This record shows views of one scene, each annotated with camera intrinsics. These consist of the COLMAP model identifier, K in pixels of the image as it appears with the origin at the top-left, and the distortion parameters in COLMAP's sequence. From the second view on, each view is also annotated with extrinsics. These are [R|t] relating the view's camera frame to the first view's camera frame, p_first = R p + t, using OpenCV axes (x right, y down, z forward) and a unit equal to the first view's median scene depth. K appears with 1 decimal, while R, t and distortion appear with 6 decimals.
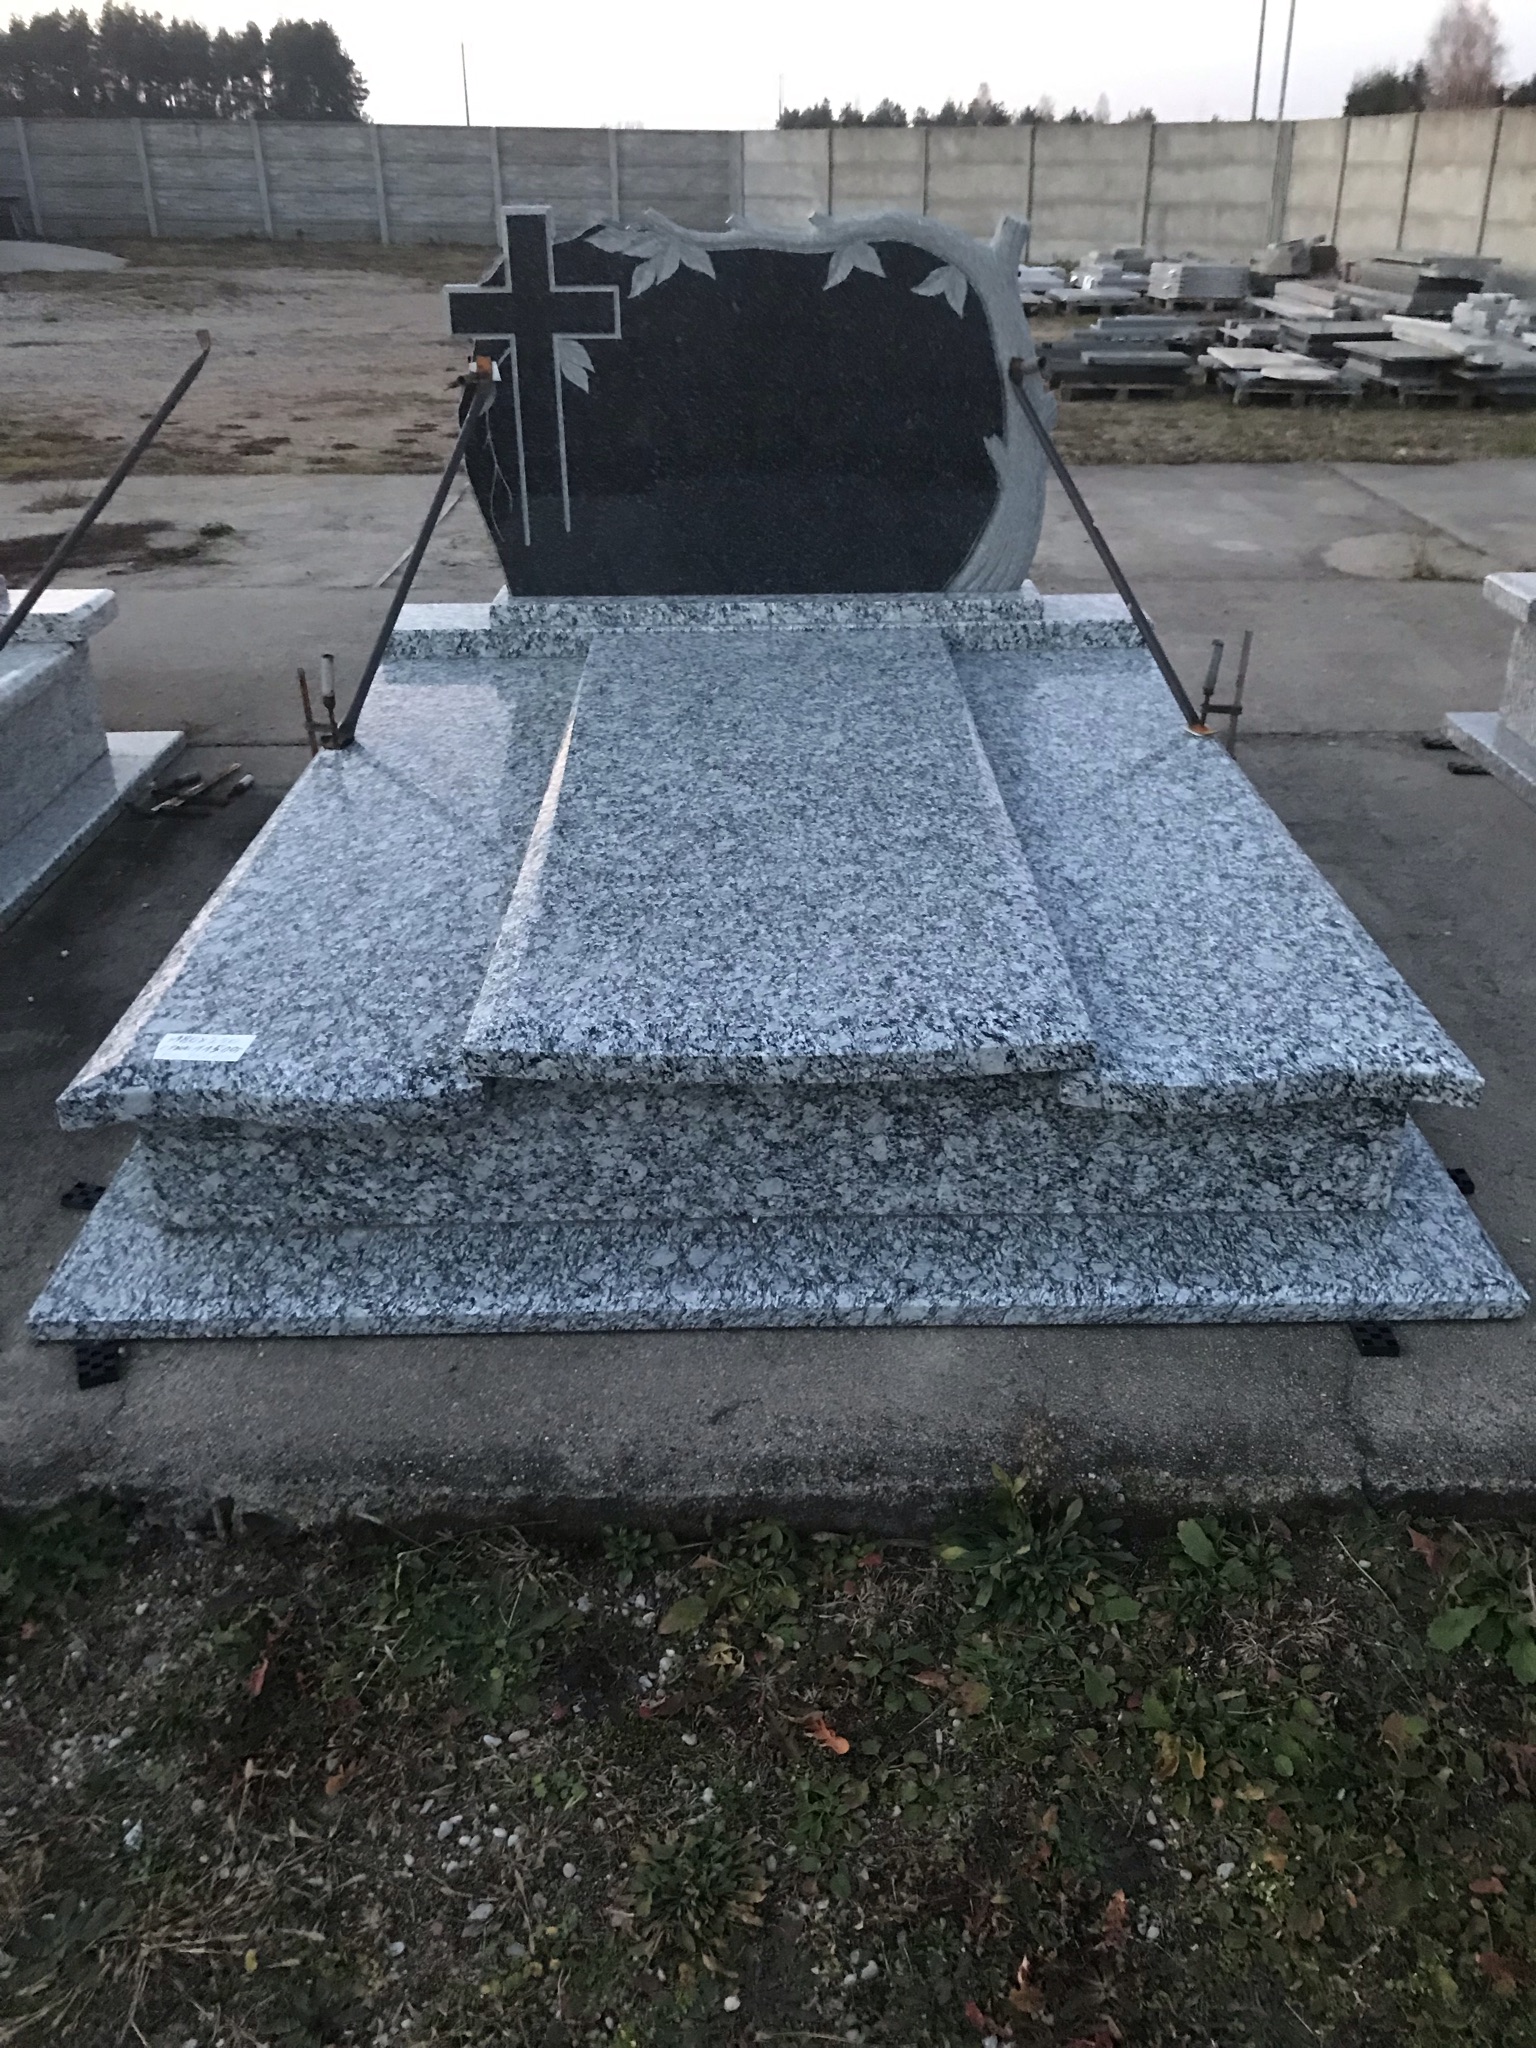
lens RADIAL K [[1665.4, 0, 782.3], [0, 1665.4, 1008.9], [0, 0, 1]] dist [0.013153, -0.005363]
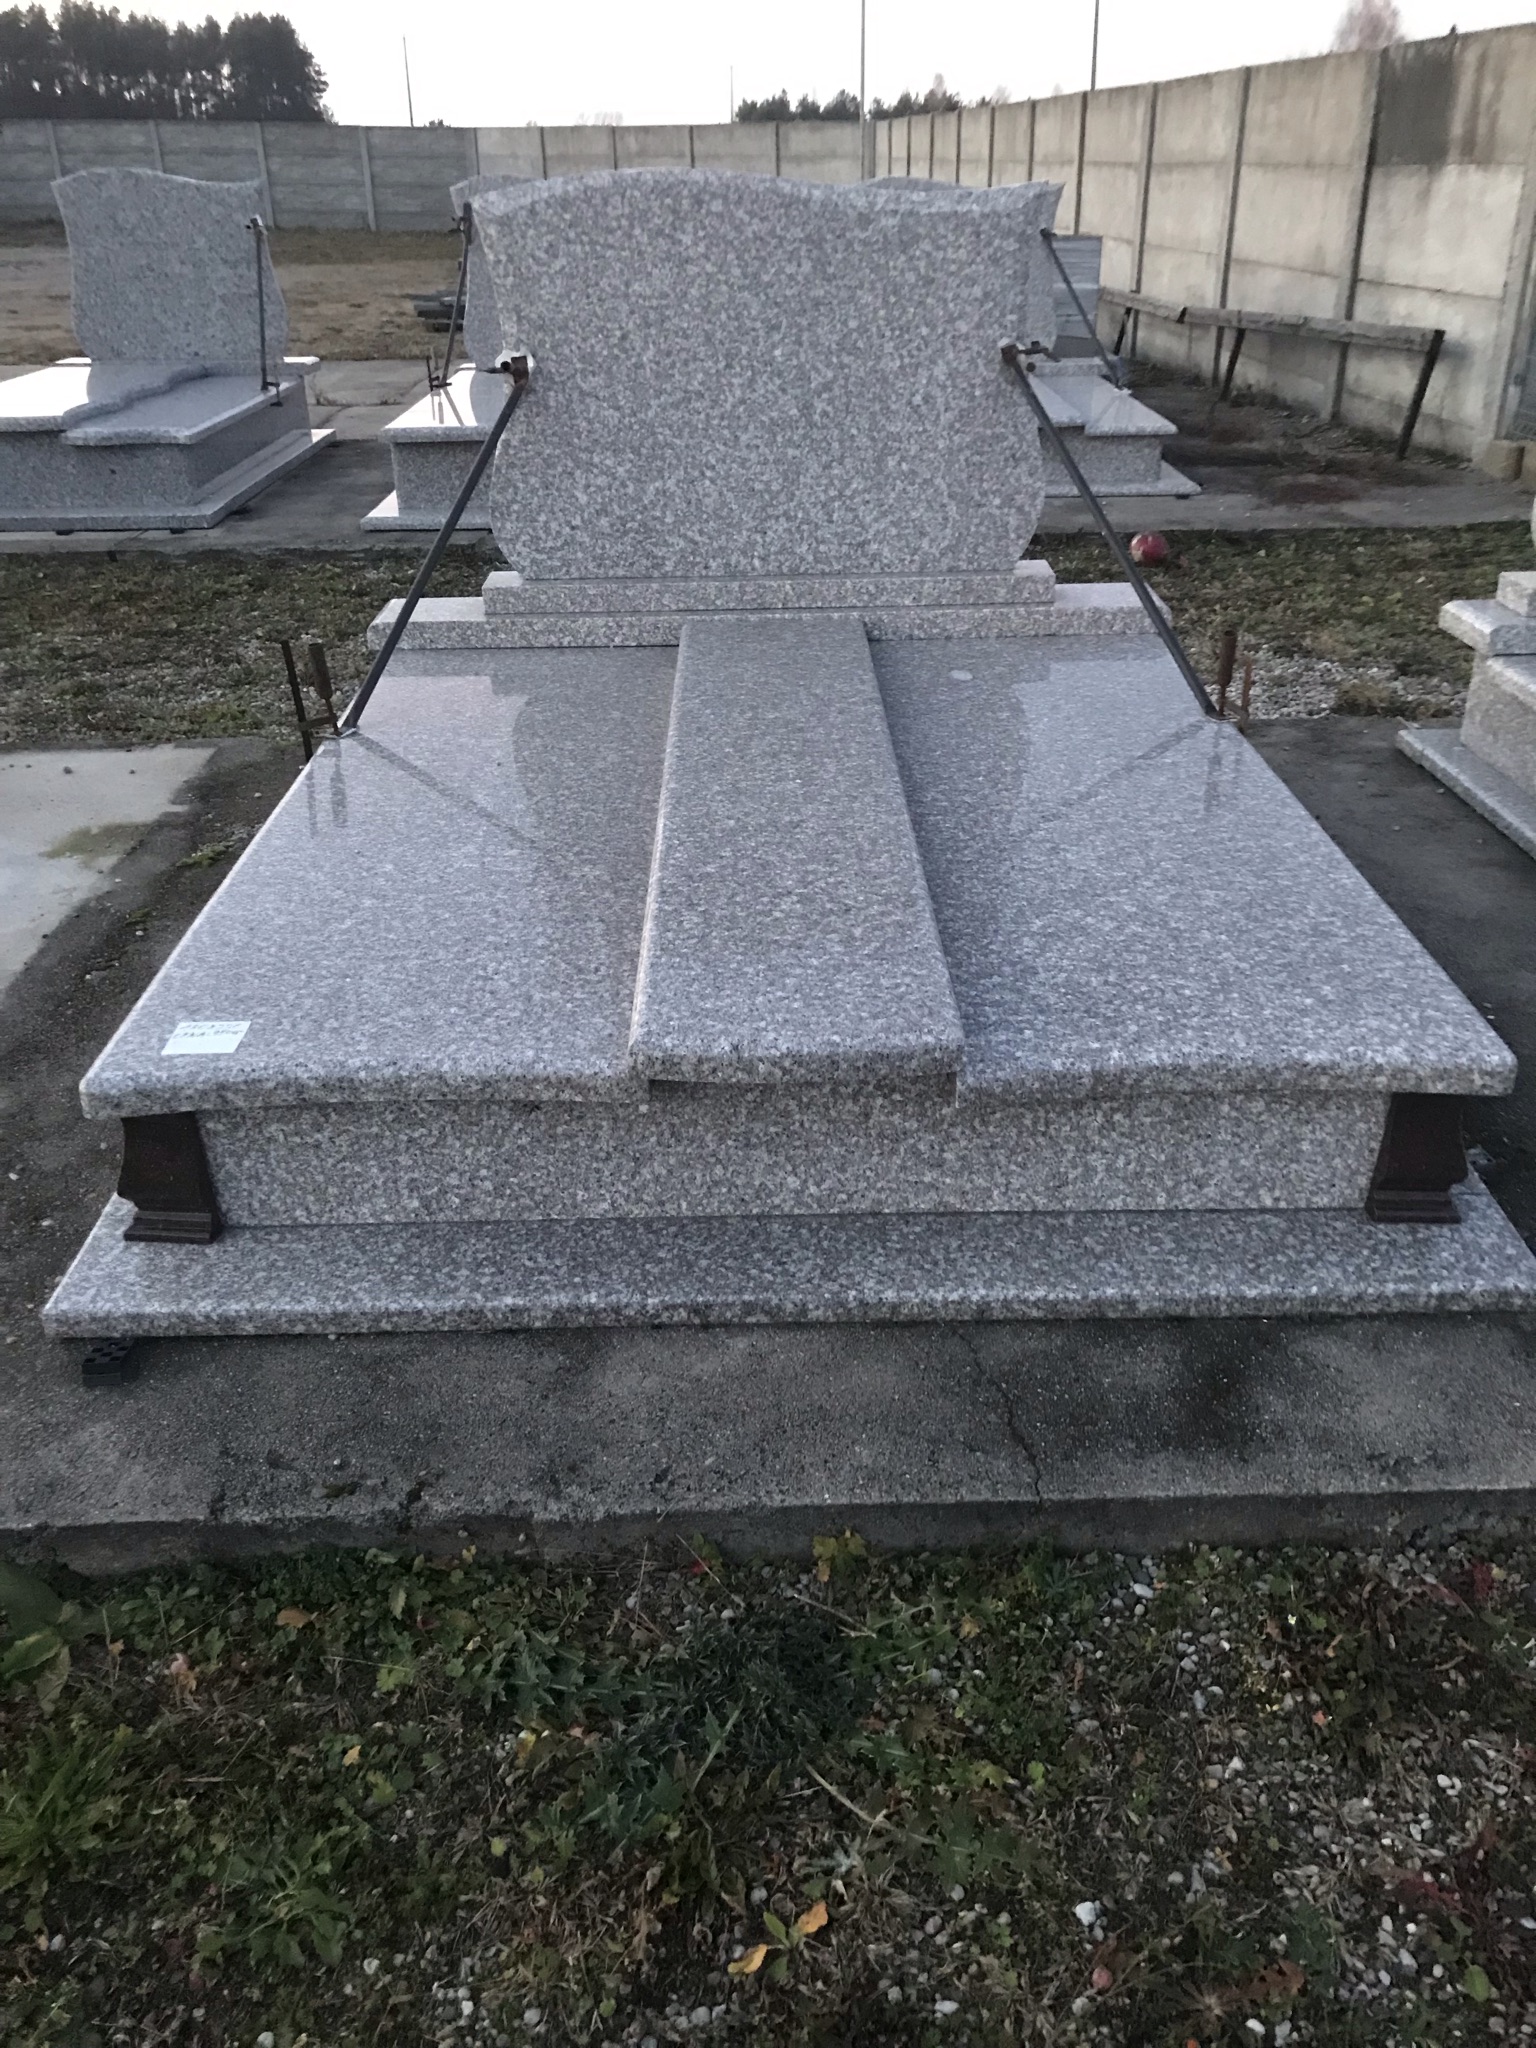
lens RADIAL K [[1665.4, 0, 782.3], [0, 1665.4, 1008.9], [0, 0, 1]] dist [0.013153, -0.005363]
pose [[0.999942, -0.007664, 0.007623, 0.209732], [0.007631, 0.999962, 0.004305, 0.088890], [-0.007656, -0.004247, 0.999962, -0.177685]]
